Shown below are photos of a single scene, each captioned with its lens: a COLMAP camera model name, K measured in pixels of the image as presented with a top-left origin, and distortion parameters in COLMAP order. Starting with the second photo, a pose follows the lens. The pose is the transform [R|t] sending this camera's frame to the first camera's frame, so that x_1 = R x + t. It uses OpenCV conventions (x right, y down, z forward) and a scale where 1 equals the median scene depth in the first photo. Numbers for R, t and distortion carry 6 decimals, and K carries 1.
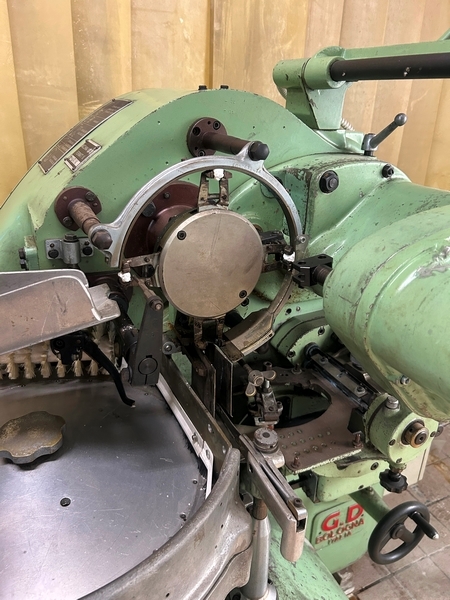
lens RADIAL K [[461.1, 0, 225.0], [0, 461.1, 300.0], [0, 0, 1]] dist [0.031044, -0.049966]
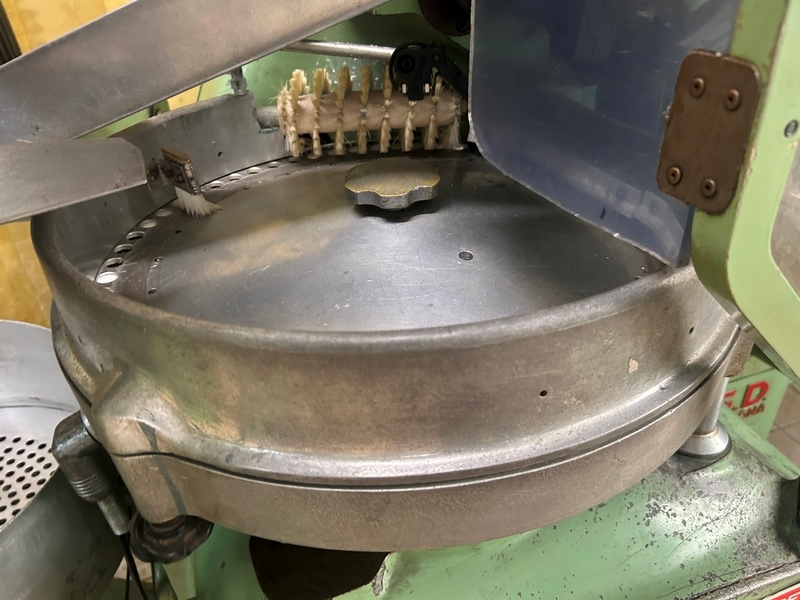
lens RADIAL K [[626.1, 0, 400.1], [0, 626.1, 314.7], [0, 0, 1]] dist [-0.001054, -0.005018]
pose [[0.992410, -0.015527, -0.121991, -0.135613], [0.038476, 0.981398, 0.188089, 0.141866], [0.116801, -0.191355, 0.974546, 0.036146]]
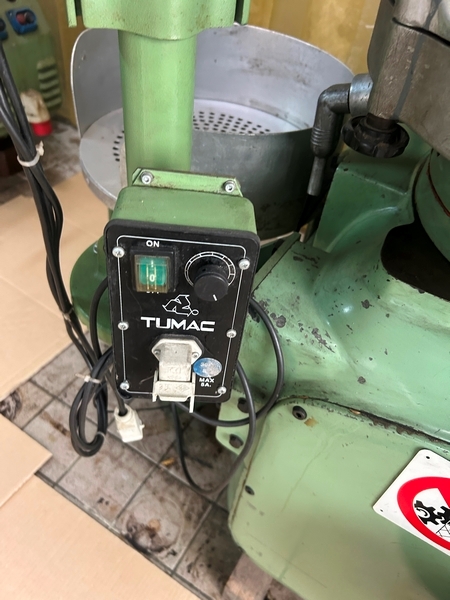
lens RADIAL K [[461.1, 0, 225.0], [0, 461.1, 300.0], [0, 0, 1]] dist [0.031044, -0.049966]
pose [[0.559857, 0.610854, -0.559837, -0.118639], [-0.406588, 0.791245, 0.456747, 0.289210], [0.721974, -0.028090, 0.691350, 0.041131]]
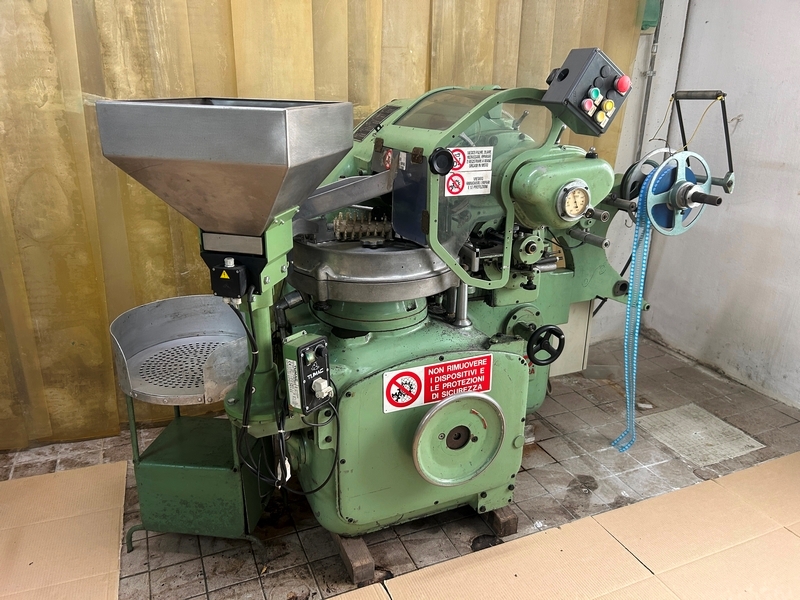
lens RADIAL K [[614.8, 0, 399.8], [0, 614.8, 289.2], [0, 0, 1]] dist [0.031044, -0.049966]
pose [[0.999404, -0.007299, -0.033744, -0.072113], [0.004505, 0.996609, -0.082159, 0.377849], [0.034229, 0.081958, 0.996048, -1.047793]]
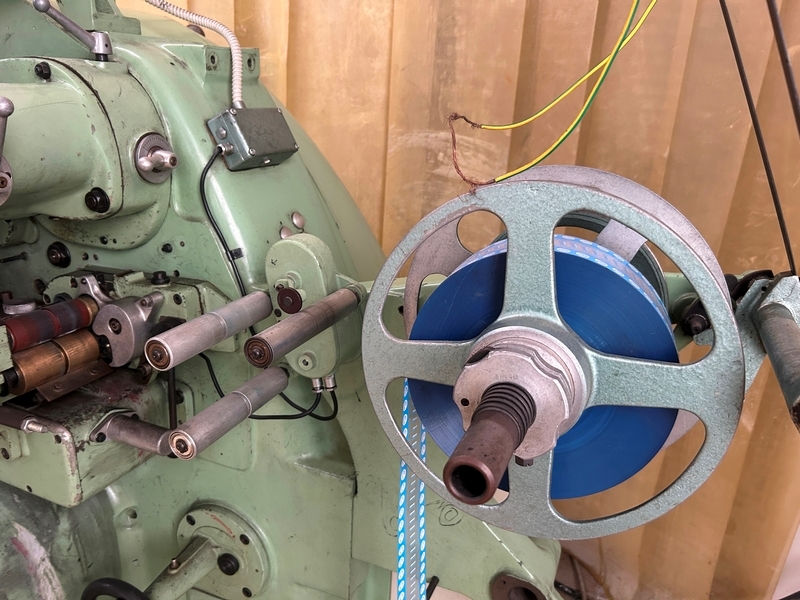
lens RADIAL K [[614.8, 0, 399.8], [0, 614.8, 289.2], [0, 0, 1]] dist [0.031044, -0.049966]
pose [[0.677029, 0.227598, -0.699879, 0.894671], [-0.316614, 0.948552, 0.002188, -0.069116], [0.664370, 0.220110, 0.714258, 0.422579]]
